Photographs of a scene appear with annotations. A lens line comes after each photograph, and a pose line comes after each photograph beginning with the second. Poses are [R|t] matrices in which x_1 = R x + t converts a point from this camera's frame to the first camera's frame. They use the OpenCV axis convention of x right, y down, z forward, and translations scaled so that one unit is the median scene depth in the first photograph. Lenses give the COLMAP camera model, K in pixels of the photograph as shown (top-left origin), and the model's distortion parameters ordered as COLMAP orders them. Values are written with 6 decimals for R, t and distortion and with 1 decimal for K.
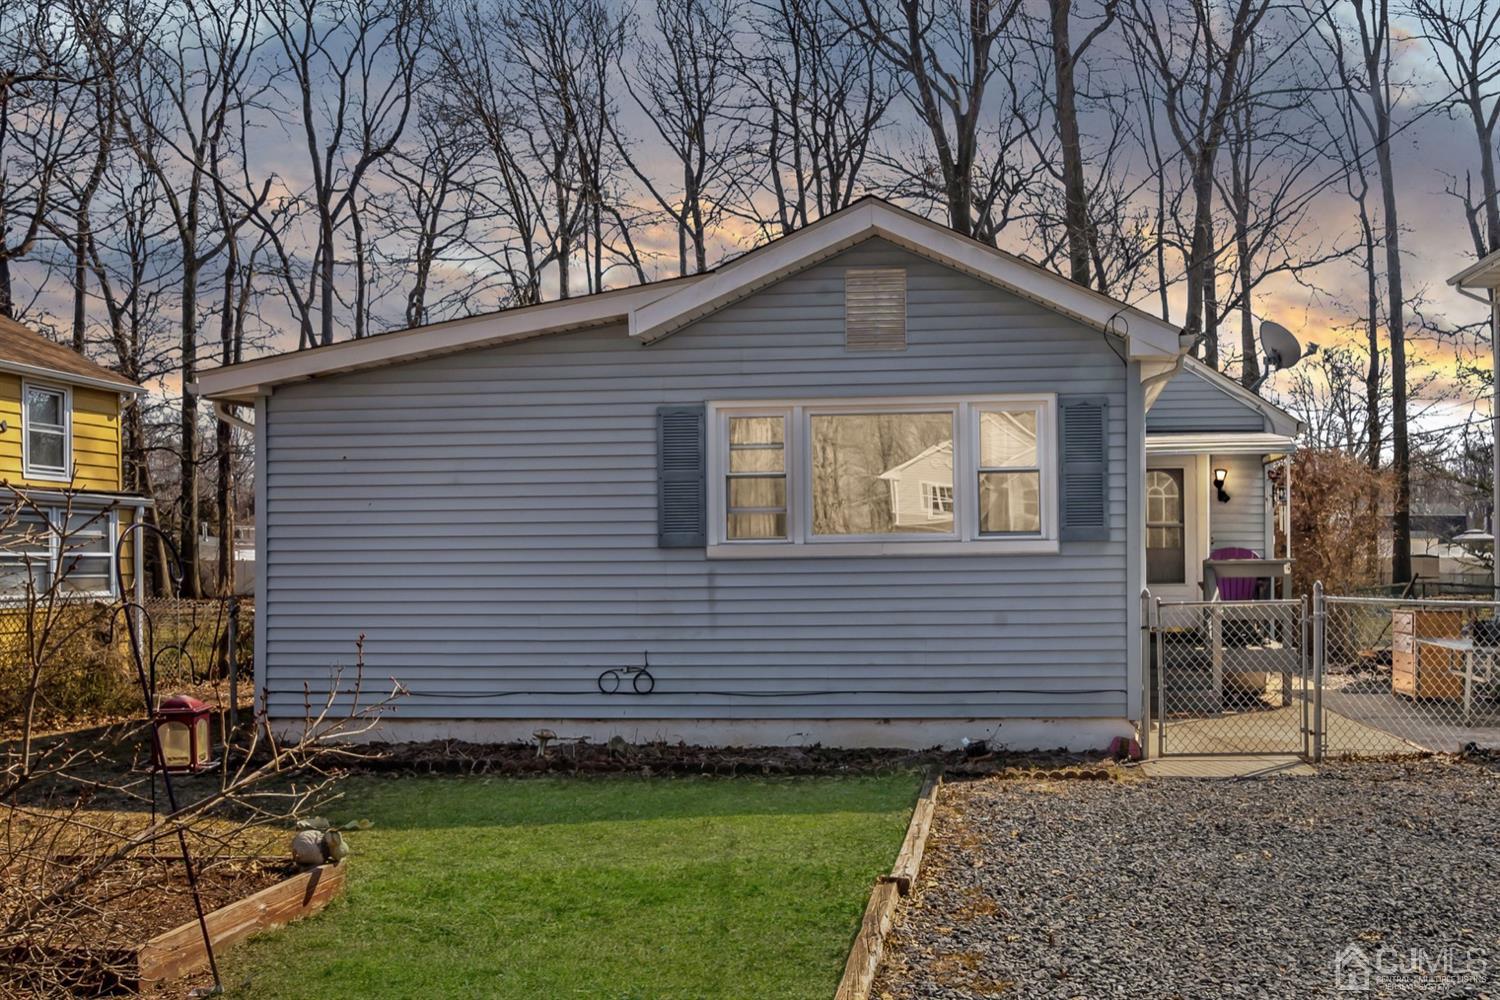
lens RADIAL K [[705.3, 0, 750.3], [0, 705.3, 582.0], [0, 0, 1]] dist [-0.037268, 0.000416]
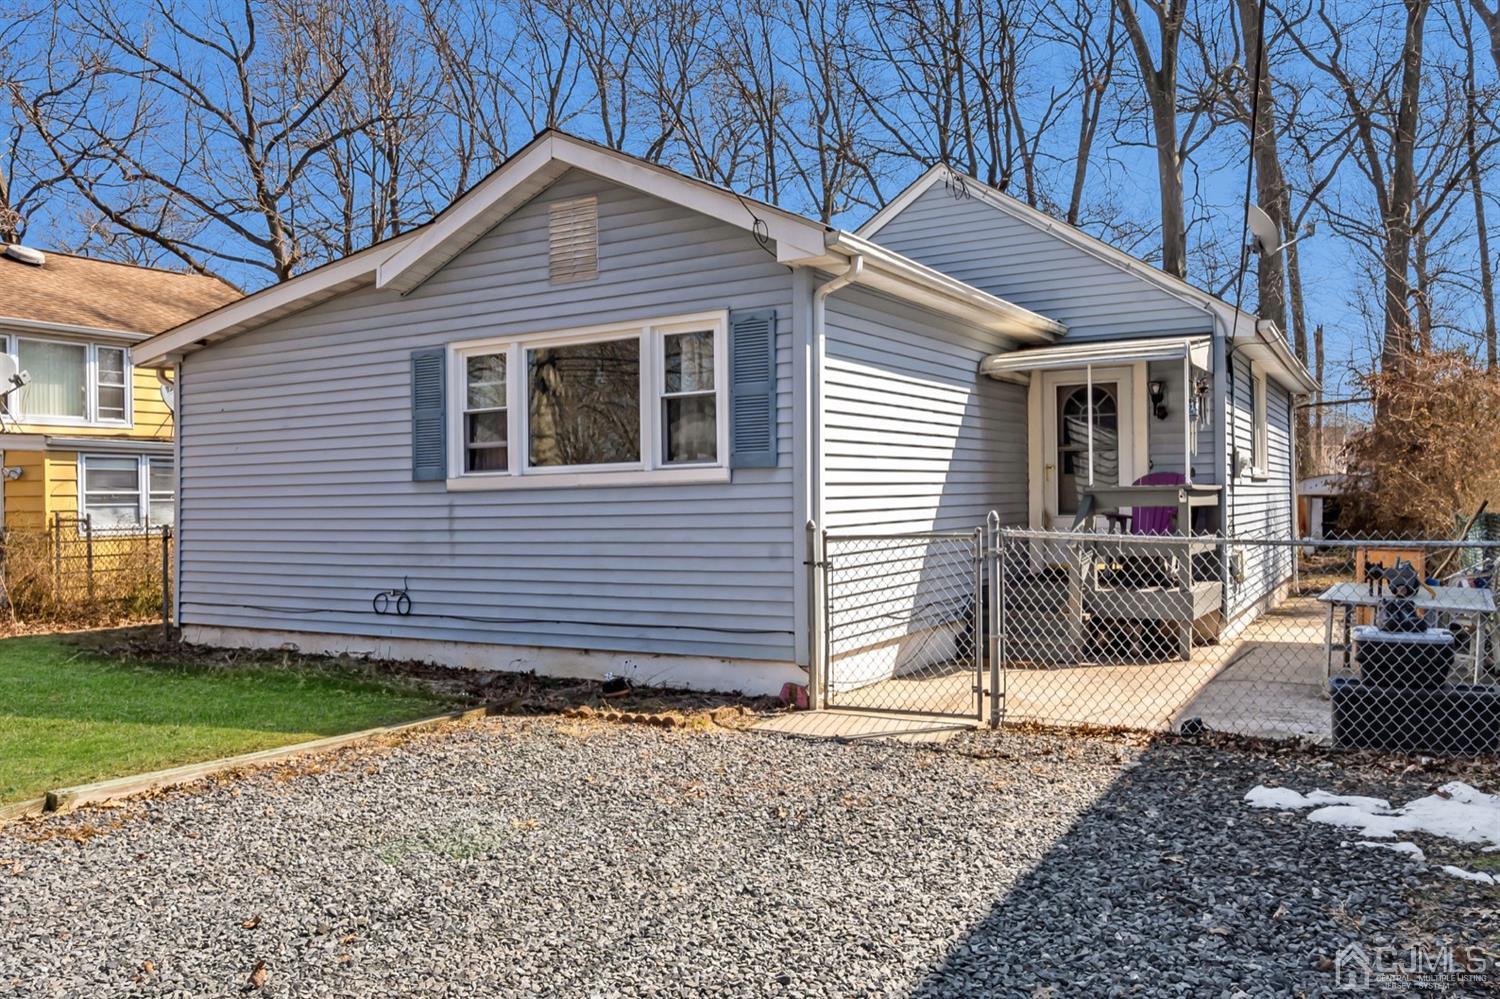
lens RADIAL K [[691.0, 0, 743.9], [0, 691.0, 510.2], [0, 0, 1]] dist [-0.062006, 0.021732]
pose [[0.970123, -0.002890, -0.242595, 0.635695], [0.003107, 0.999995, 0.000510, -0.003071], [0.242593, -0.001248, 0.970127, 0.108586]]
